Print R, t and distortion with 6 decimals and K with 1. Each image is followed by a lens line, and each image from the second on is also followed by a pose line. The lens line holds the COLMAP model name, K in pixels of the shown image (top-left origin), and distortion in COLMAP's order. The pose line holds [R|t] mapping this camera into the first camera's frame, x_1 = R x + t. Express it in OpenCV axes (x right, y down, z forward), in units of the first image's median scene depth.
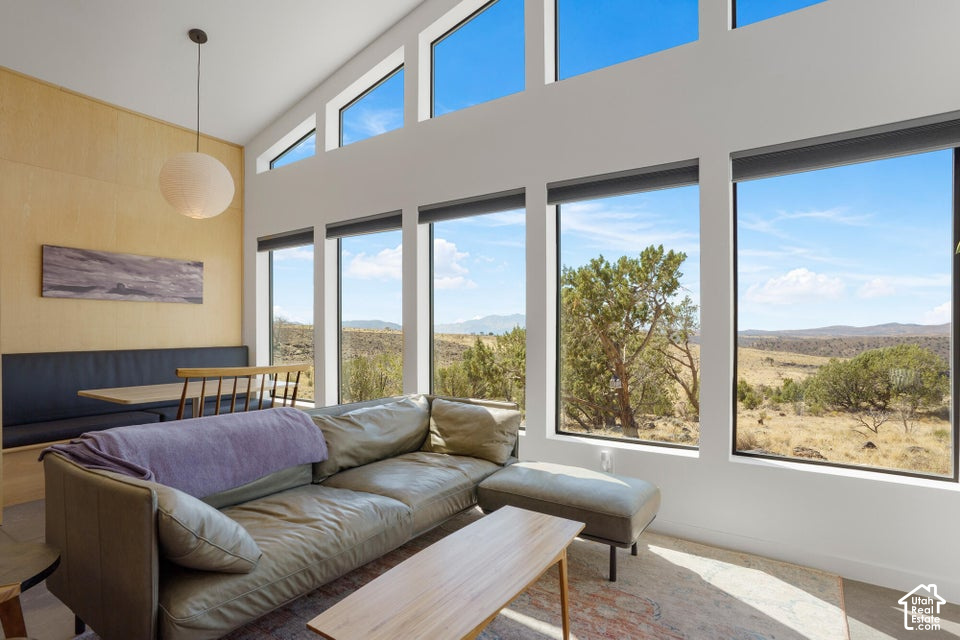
lens RADIAL K [[487.8, 0, 473.2], [0, 487.8, 325.1], [0, 0, 1]] dist [-0.021843, 0.000990]
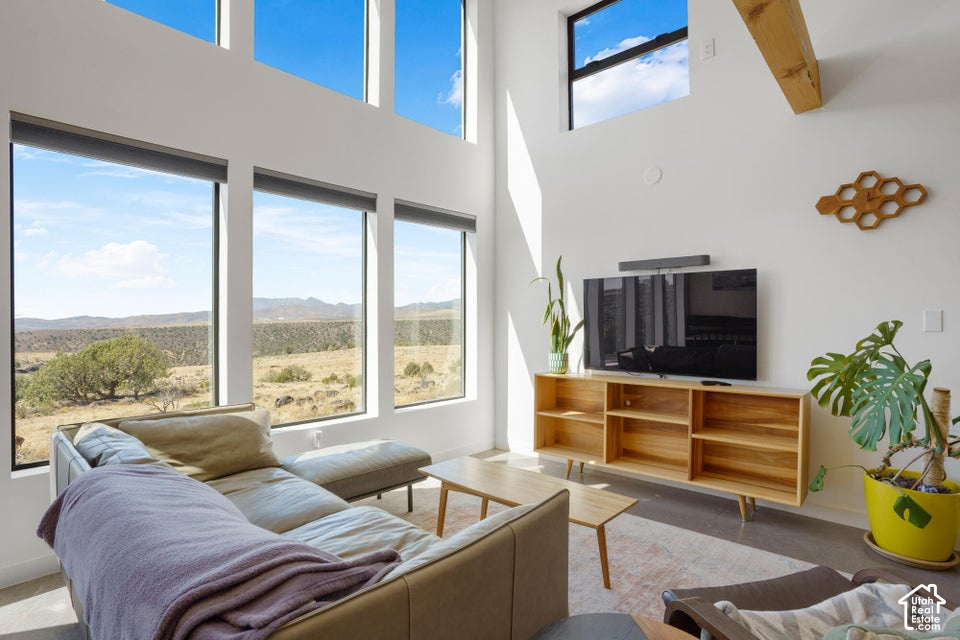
lens RADIAL K [[487.8, 0, 473.2], [0, 487.8, 320.8], [0, 0, 1]] dist [-0.021843, 0.000990]
pose [[0.153619, 0.004897, 0.988118, -0.998293], [-0.011331, 0.999931, -0.003194, 0.010389], [-0.988065, -0.010705, 0.153664, 0.629471]]
